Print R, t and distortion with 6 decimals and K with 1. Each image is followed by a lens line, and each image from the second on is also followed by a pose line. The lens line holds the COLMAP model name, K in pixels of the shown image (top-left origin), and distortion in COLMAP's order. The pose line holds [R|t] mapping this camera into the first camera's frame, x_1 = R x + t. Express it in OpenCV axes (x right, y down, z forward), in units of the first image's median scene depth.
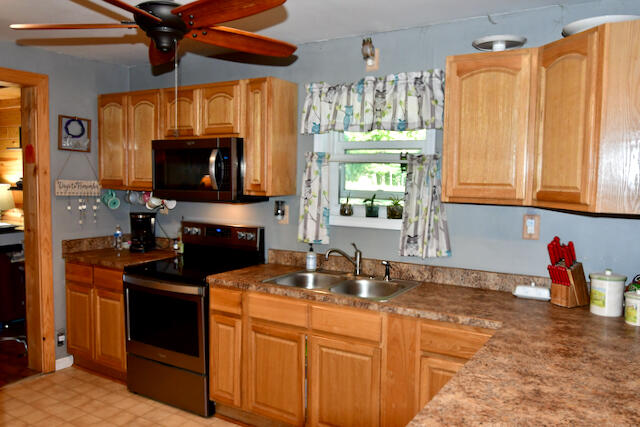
lens RADIAL K [[513.0, 0, 325.4], [0, 513.0, 214.0], [0, 0, 1]] dist [-0.013983, -0.016717]
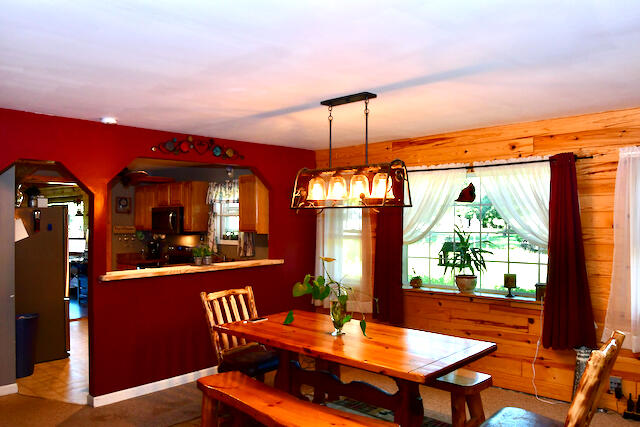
lens RADIAL K [[513.0, 0, 325.4], [0, 513.0, 214.0], [0, 0, 1]] dist [-0.013983, -0.016717]
pose [[0.979519, -0.021117, -0.200243, 0.958642], [0.004038, 0.996345, -0.085319, 0.087365], [0.201313, 0.082763, 0.976024, -1.159938]]
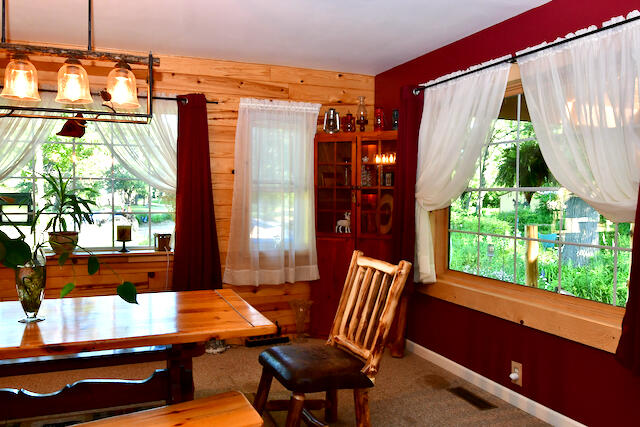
lens RADIAL K [[528.6, 0, 328.0], [0, 528.6, 215.3], [0, 0, 1]] dist [-0.016568, -0.014695]
pose [[0.587997, -0.041286, 0.807809, 0.436266], [0.060215, 0.998160, 0.007184, 0.130245], [-0.806619, 0.044418, 0.589401, -0.793839]]
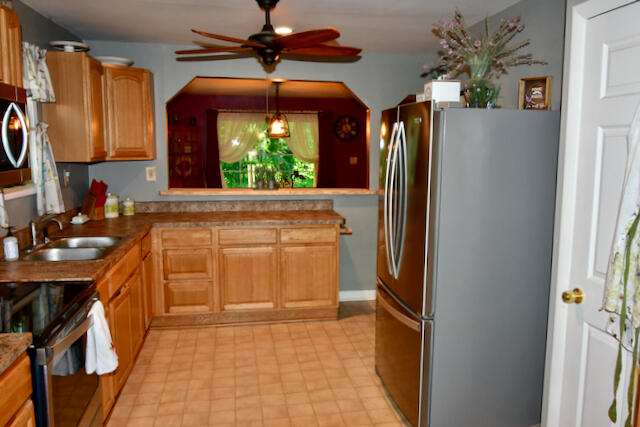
lens RADIAL K [[513.0, 0, 325.4], [0, 513.0, 214.0], [0, 0, 1]] dist [-0.013983, -0.016717]
pose [[-0.657688, -0.119516, 0.743749, -1.012555], [0.035153, 0.981388, 0.188788, -0.103801], [-0.752469, 0.150308, -0.641247, 1.205871]]
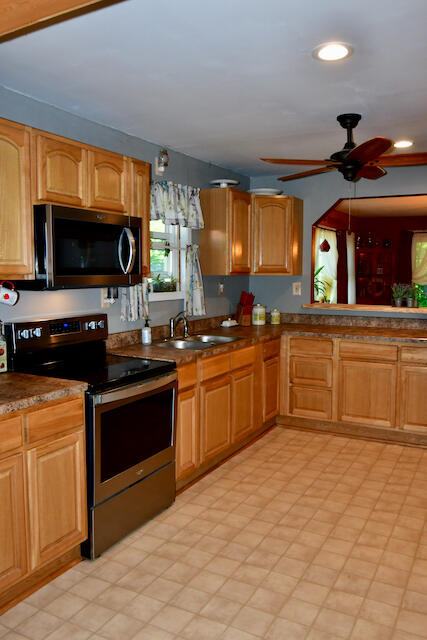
lens RADIAL K [[510.6, 0, 216.1], [0, 510.6, 312.5], [0, 0, 1]] dist [-0.009387, -0.019135]
pose [[-0.039877, -0.095709, 0.994610, -1.200727], [0.069162, 0.992750, 0.098303, -0.059791], [-0.996808, 0.072709, -0.032969, 0.938229]]
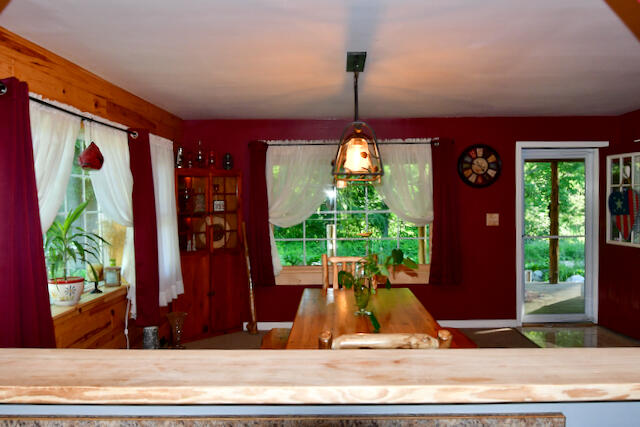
lens RADIAL K [[510.6, 0, 326.1], [0, 510.6, 215.7], [0, 0, 1]] dist [-0.009387, -0.019135]
pose [[-0.509609, -0.036826, 0.859618, -0.053153], [0.065065, 0.994573, 0.081180, -0.030579], [-0.857943, 0.097301, -0.504447, 0.477388]]
